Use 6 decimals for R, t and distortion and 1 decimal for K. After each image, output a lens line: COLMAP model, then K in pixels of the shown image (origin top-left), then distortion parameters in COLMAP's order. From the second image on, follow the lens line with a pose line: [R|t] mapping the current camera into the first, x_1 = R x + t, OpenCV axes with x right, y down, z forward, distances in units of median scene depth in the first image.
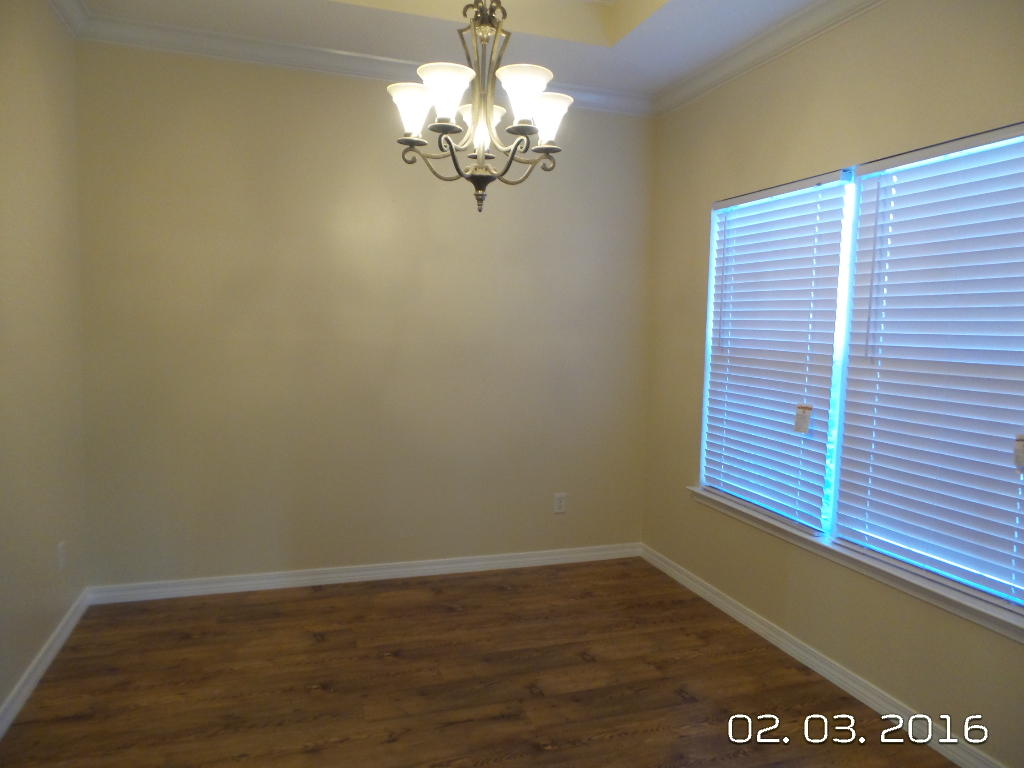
lens RADIAL K [[706.3, 0, 514.5], [0, 706.3, 388.2], [0, 0, 1]] dist [0.007715, 0.001885]
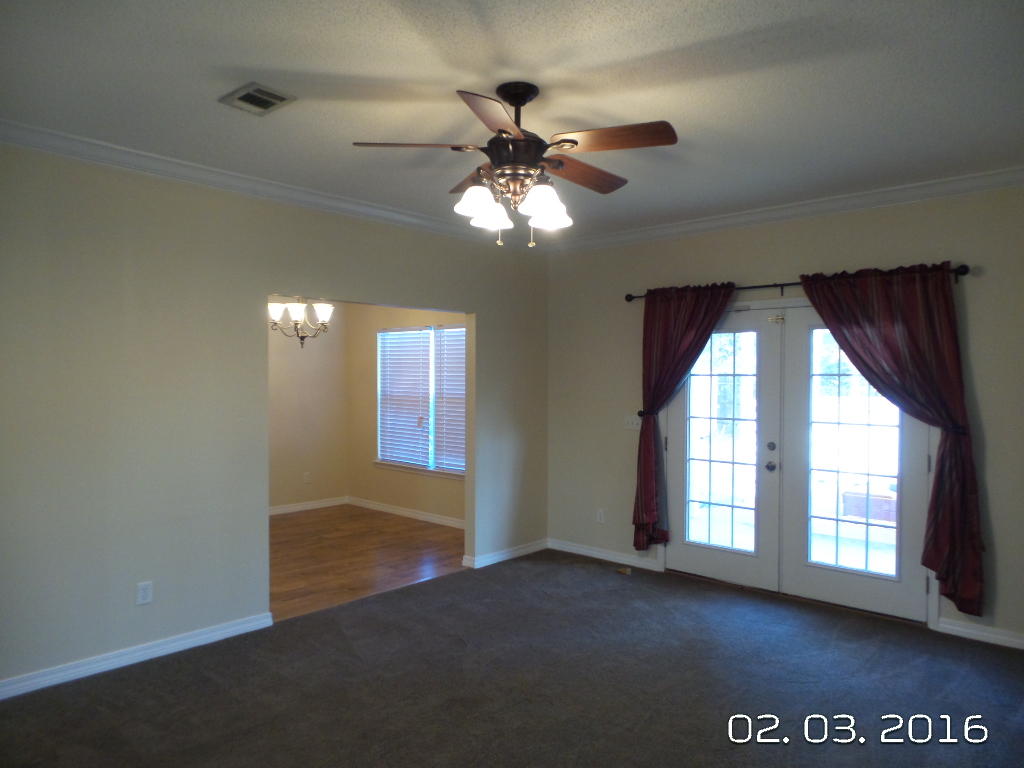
lens RADIAL K [[706.3, 0, 509.6], [0, 706.3, 386.9], [0, 0, 1]] dist [0.007715, 0.001885]
pose [[0.876580, -0.030940, 0.480261, -0.515927], [0.061397, 0.996967, -0.047833, 0.057506], [-0.477325, 0.071416, 0.875820, -1.360256]]
